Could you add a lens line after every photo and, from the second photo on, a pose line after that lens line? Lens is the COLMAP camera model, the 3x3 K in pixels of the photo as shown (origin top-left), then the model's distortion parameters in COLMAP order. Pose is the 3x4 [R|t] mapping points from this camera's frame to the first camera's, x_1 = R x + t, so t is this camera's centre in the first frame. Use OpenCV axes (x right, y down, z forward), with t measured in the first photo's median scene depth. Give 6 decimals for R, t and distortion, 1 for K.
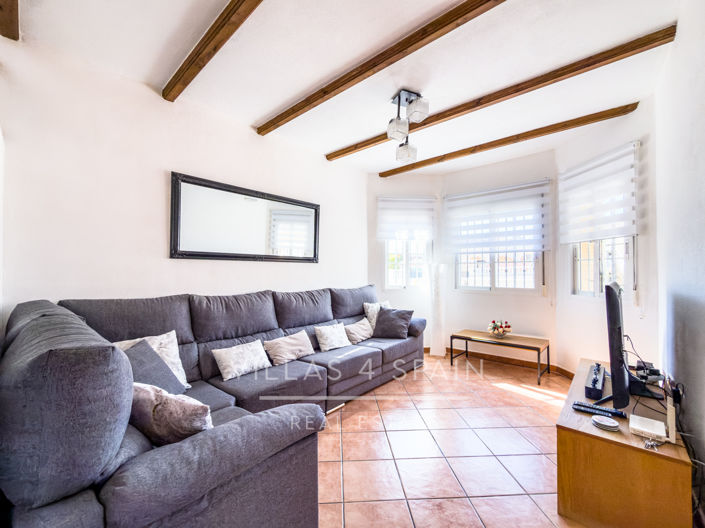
lens RADIAL K [[290.6, 0, 355.5], [0, 290.6, 268.7], [0, 0, 1]] dist [-0.008104, 0.000574]
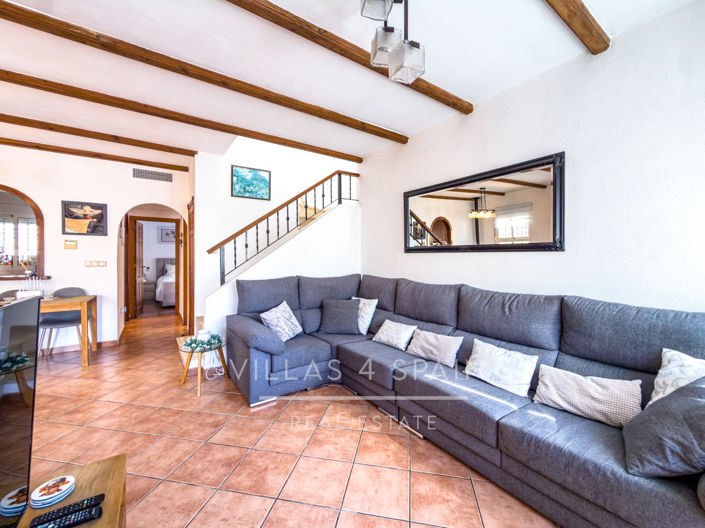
lens RADIAL K [[290.6, 0, 349.5], [0, 290.6, 258.8], [0, 0, 1]] dist [-0.008104, 0.000574]
pose [[-0.258875, -0.001522, -0.965910, 0.573751], [0.000929, 0.999998, -0.001825, -0.003398], [0.965910, -0.001370, -0.258873, 0.771360]]
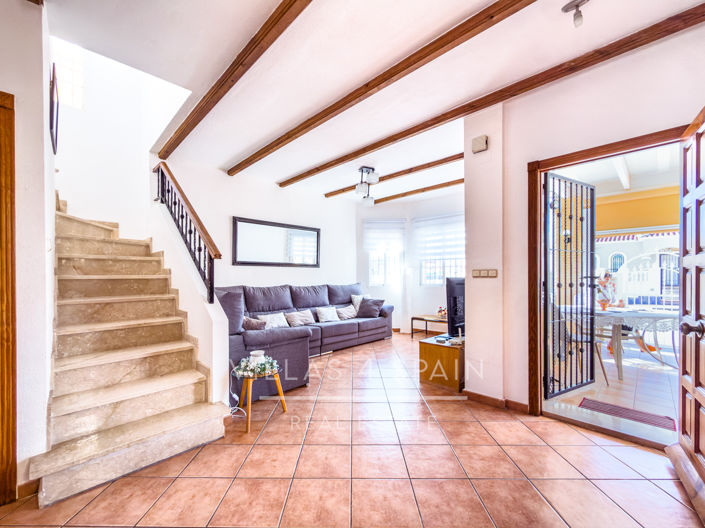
lens RADIAL K [[290.6, 0, 354.0], [0, 290.6, 277.7], [0, 0, 1]] dist [-0.008104, 0.000574]
pose [[0.998235, -0.003699, -0.059281, 0.143424], [0.004497, 0.999901, 0.013340, 0.013452], [0.059225, -0.013583, 0.998152, -0.506405]]
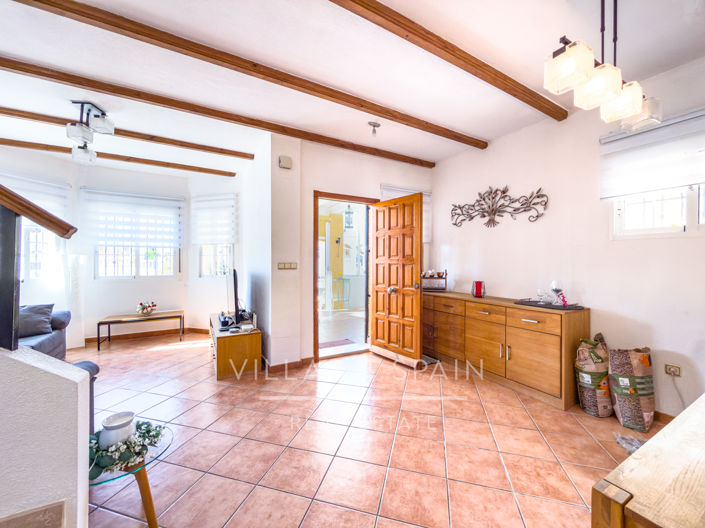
lens RADIAL K [[290.6, 0, 350.5], [0, 290.6, 264.5], [0, 0, 1]] dist [-0.008104, 0.000574]
pose [[0.335116, -0.003742, 0.942170, -0.392138], [-0.009791, 0.999924, 0.007453, -0.000784], [-0.942126, -0.011723, 0.335054, -0.246853]]
